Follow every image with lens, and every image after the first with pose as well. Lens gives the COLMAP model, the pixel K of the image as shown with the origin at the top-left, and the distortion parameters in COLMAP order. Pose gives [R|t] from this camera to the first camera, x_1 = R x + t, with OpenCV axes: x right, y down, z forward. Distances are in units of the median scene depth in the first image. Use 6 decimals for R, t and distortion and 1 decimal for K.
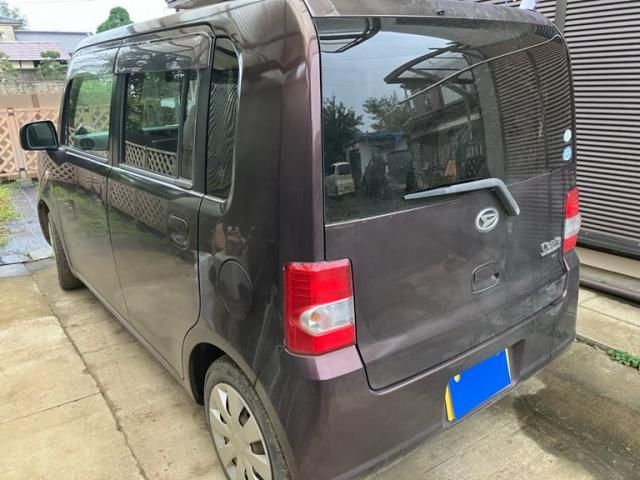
lens RADIAL K [[530.4, 0, 320.0], [0, 530.4, 240.0], [0, 0, 1]] dist [0.003923, 0.015039]
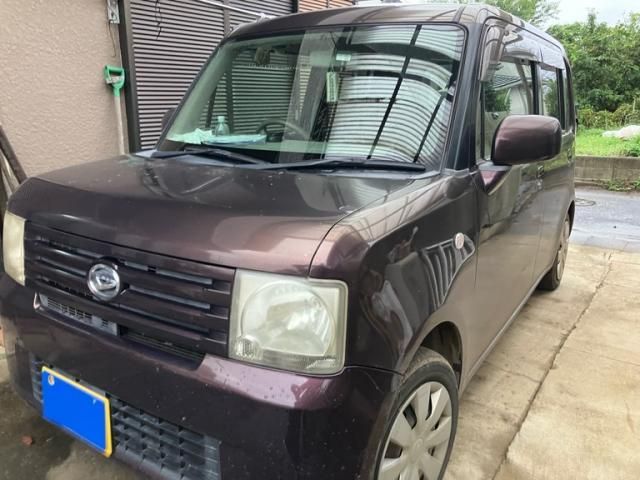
lens RADIAL K [[530.4, 0, 320.0], [0, 530.4, 240.0], [0, 0, 1]] dist [0.003923, 0.015039]
pose [[-0.341713, -0.215059, 0.914867, -1.068235], [0.288042, 0.902650, 0.319774, -0.369623], [-0.894575, 0.372791, -0.246501, 1.450761]]
